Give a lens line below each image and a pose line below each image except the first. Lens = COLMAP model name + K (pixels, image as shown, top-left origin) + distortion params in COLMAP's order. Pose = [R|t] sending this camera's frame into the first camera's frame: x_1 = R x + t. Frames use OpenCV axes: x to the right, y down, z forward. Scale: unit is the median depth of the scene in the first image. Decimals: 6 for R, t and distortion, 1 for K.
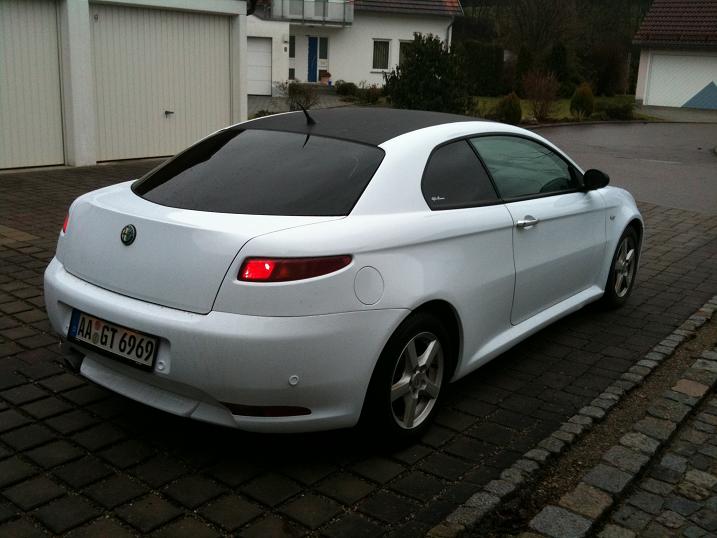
lens RADIAL K [[781.1, 0, 358.5], [0, 781.1, 269.0], [0, 0, 1]] dist [-0.005437, -0.022202]
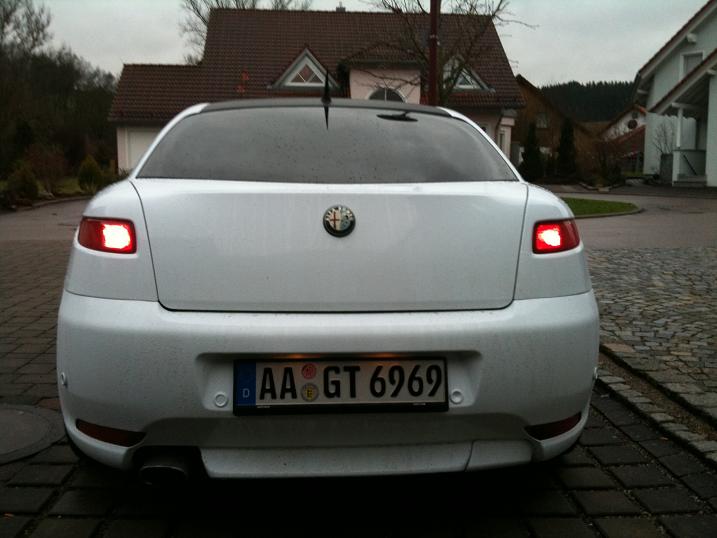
lens RADIAL K [[781.1, 0, 358.5], [0, 781.1, 269.0], [0, 0, 1]] dist [-0.005437, -0.022202]
pose [[0.737814, -0.109658, 0.666037, -0.731365], [0.186859, 0.981336, -0.045427, 0.029239], [-0.648625, 0.157972, 0.744534, 0.518374]]
